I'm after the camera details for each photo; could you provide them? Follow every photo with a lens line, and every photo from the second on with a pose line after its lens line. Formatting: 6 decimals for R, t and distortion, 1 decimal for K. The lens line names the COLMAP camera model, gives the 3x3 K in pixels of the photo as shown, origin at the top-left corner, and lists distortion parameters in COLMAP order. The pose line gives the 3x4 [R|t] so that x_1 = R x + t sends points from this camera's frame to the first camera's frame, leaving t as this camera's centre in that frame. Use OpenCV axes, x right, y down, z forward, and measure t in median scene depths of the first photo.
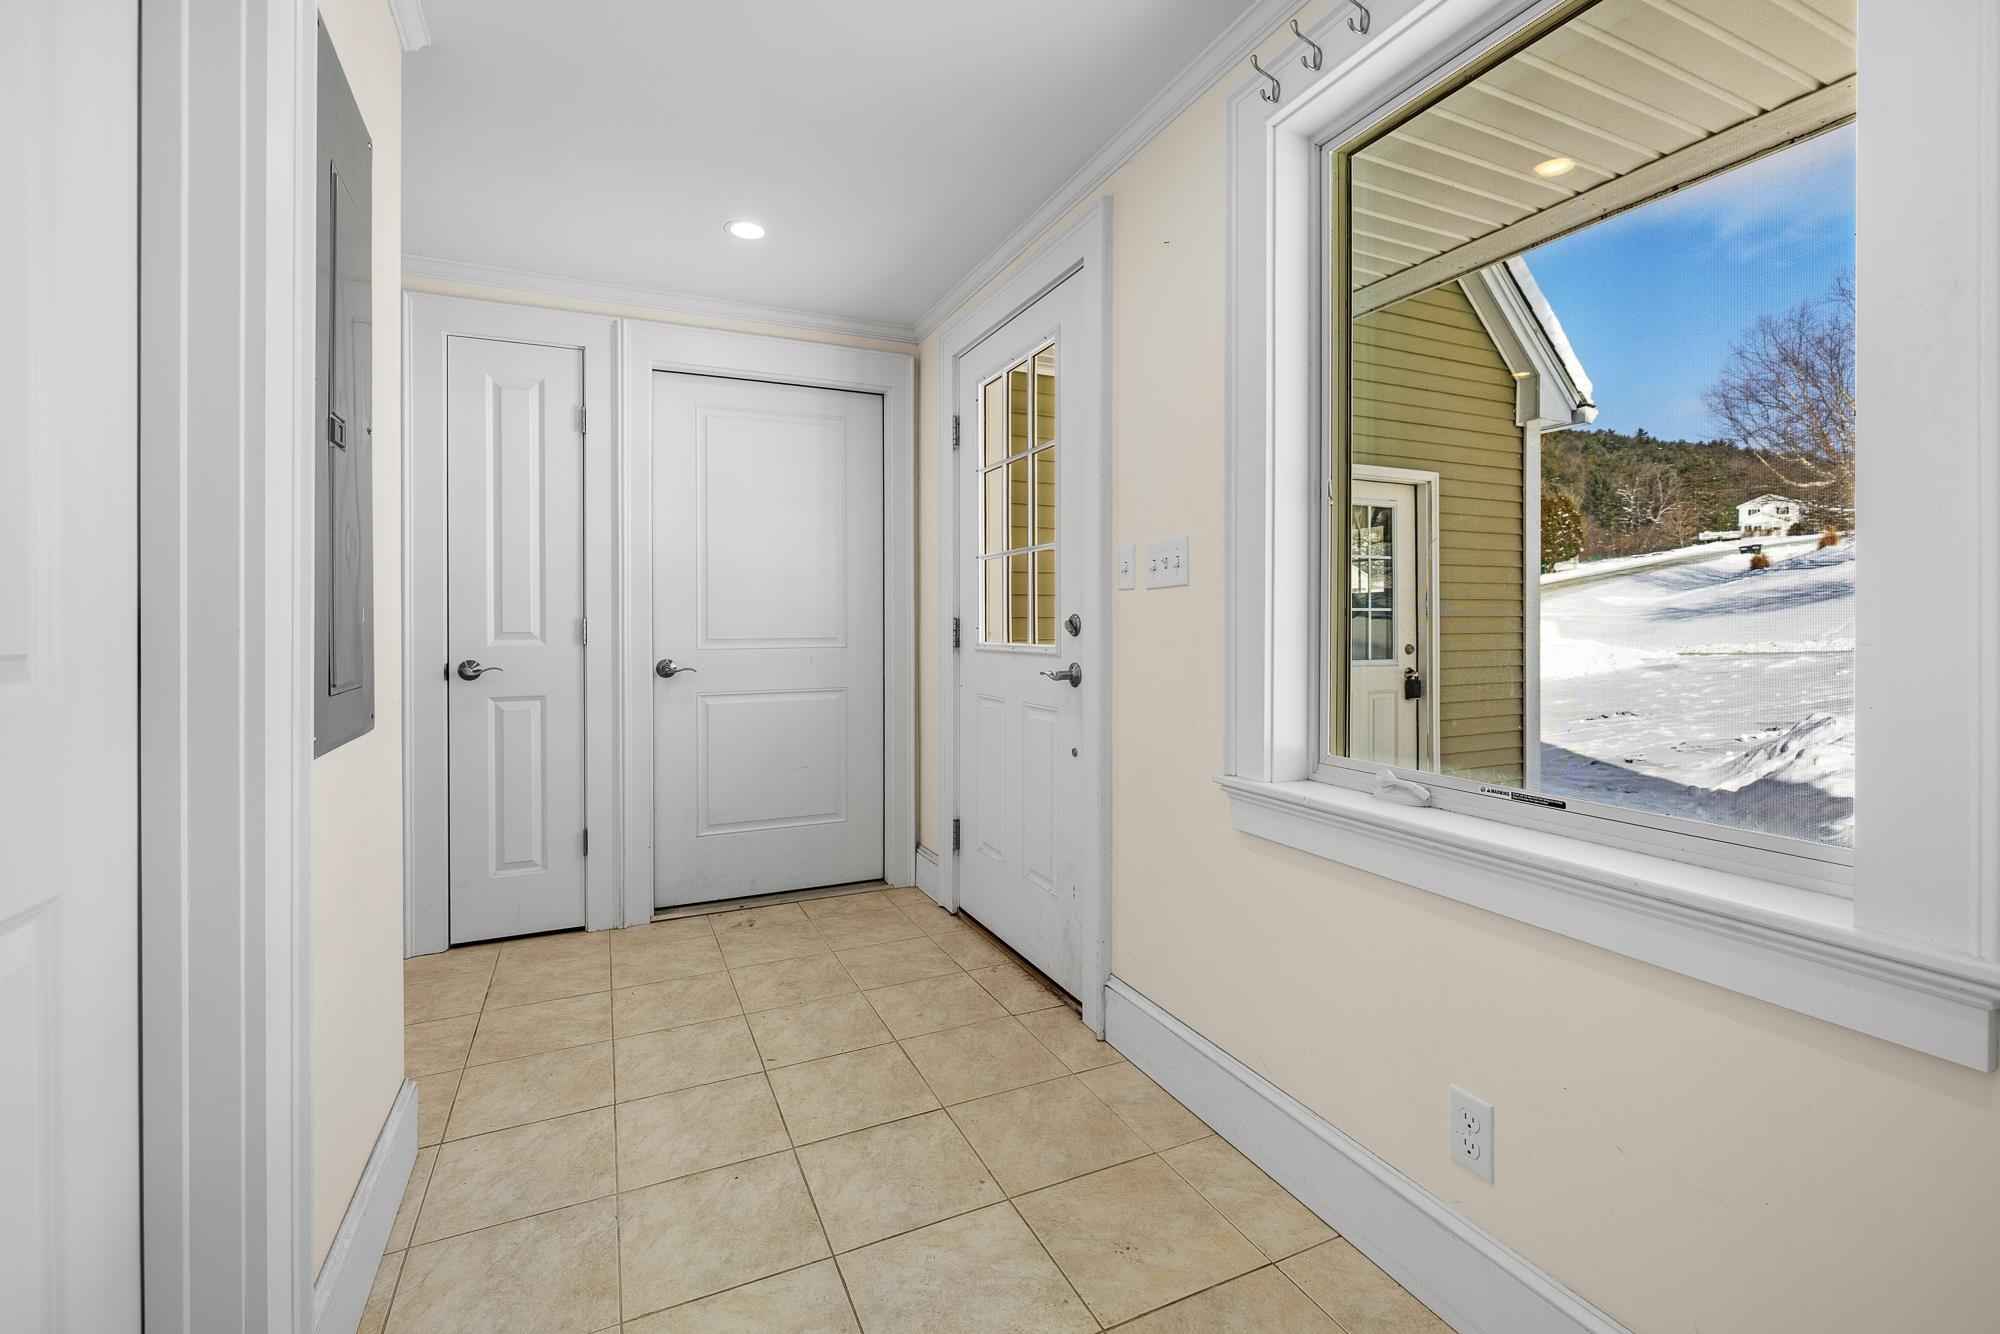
lens RADIAL K [[851.4, 0, 990.4], [0, 851.4, 619.8], [0, 0, 1]] dist [0.000136, 0.000045]
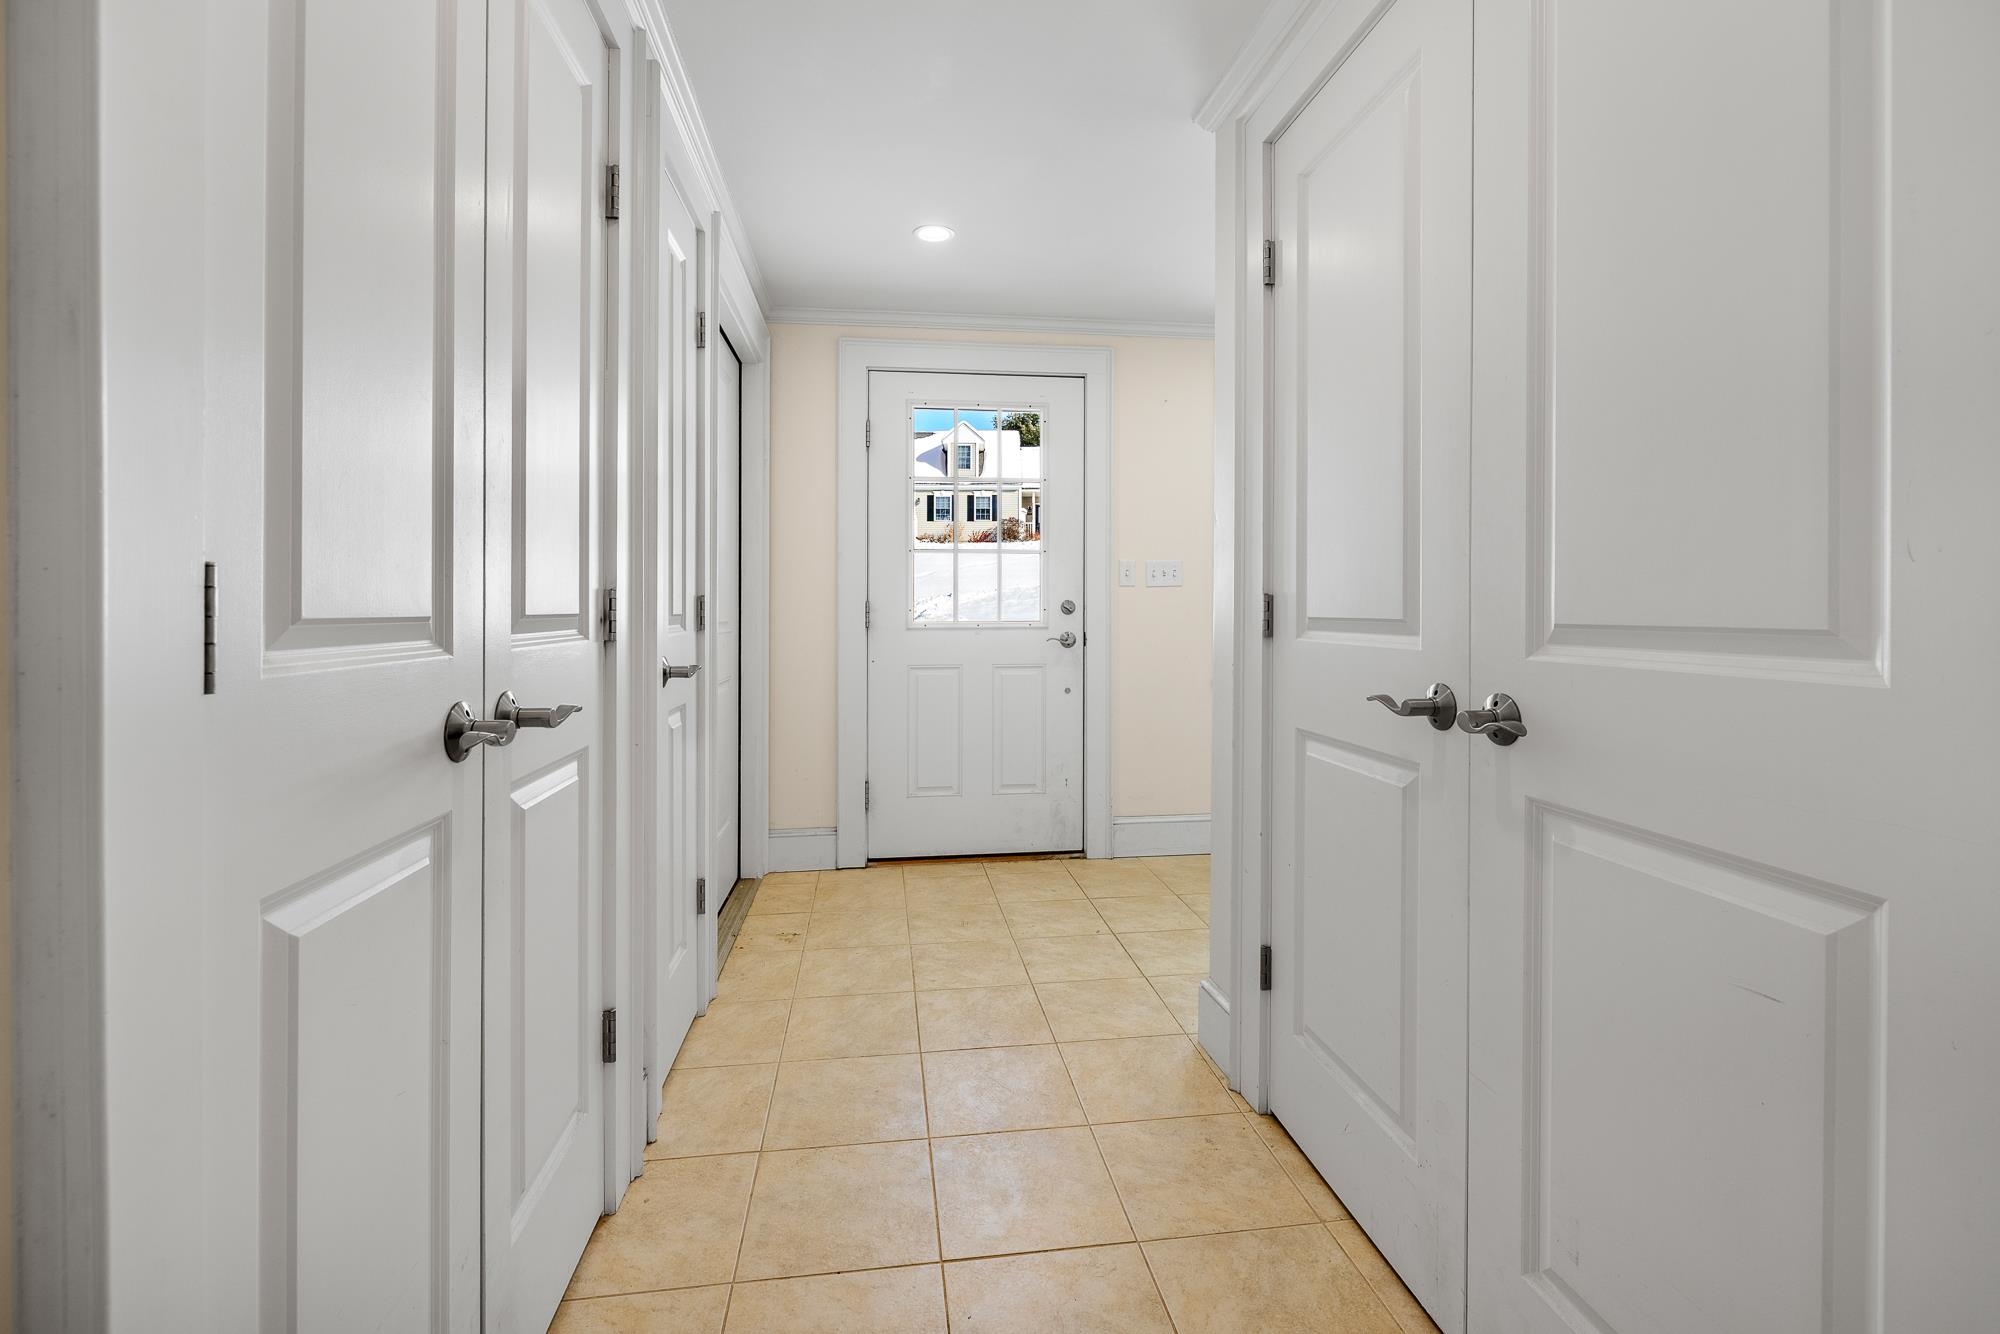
lens RADIAL K [[851.4, 0, 990.4], [0, 851.4, 619.8], [0, 0, 1]] dist [0.000136, 0.000045]
pose [[0.294795, -0.008212, 0.955525, -1.335710], [-0.003168, 0.999949, 0.009571, 0.013722], [-0.955555, -0.005849, 0.294754, 0.652178]]
